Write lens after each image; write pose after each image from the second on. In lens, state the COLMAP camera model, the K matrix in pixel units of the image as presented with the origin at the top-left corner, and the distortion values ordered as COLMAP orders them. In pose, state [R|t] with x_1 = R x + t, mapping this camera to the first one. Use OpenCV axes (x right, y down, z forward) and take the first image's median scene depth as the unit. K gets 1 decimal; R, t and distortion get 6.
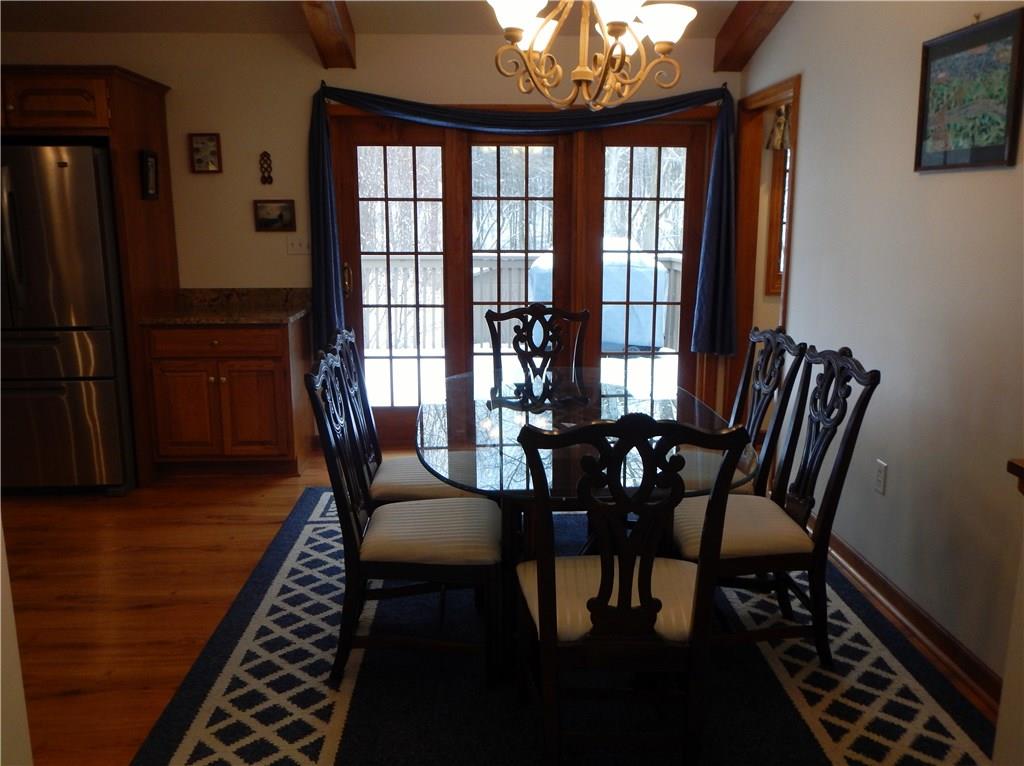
lens RADIAL K [[858.9, 0, 513.8], [0, 858.9, 386.8], [0, 0, 1]] dist [-0.003487, 0.006837]
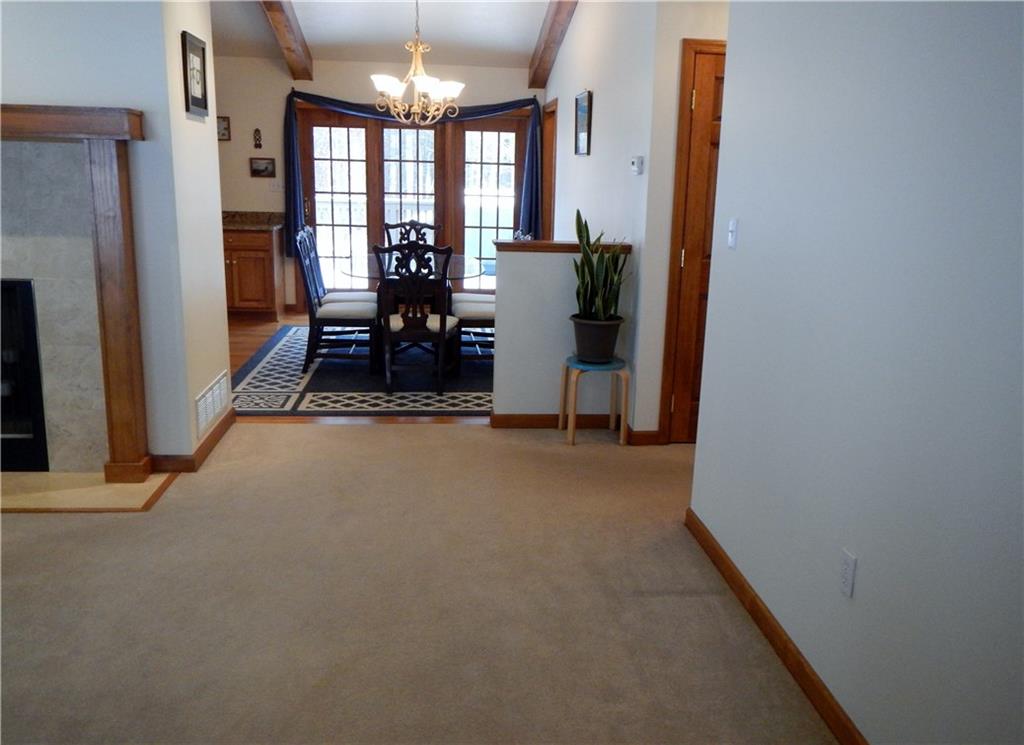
lens RADIAL K [[879.5, 0, 518.1], [0, 879.5, 371.6], [0, 0, 1]] dist [0.036903, -0.002451]
pose [[0.998445, 0.012110, 0.054405, 0.126444], [-0.013483, 0.999598, 0.024929, 0.145883], [-0.054082, -0.025623, 0.998208, -0.744071]]
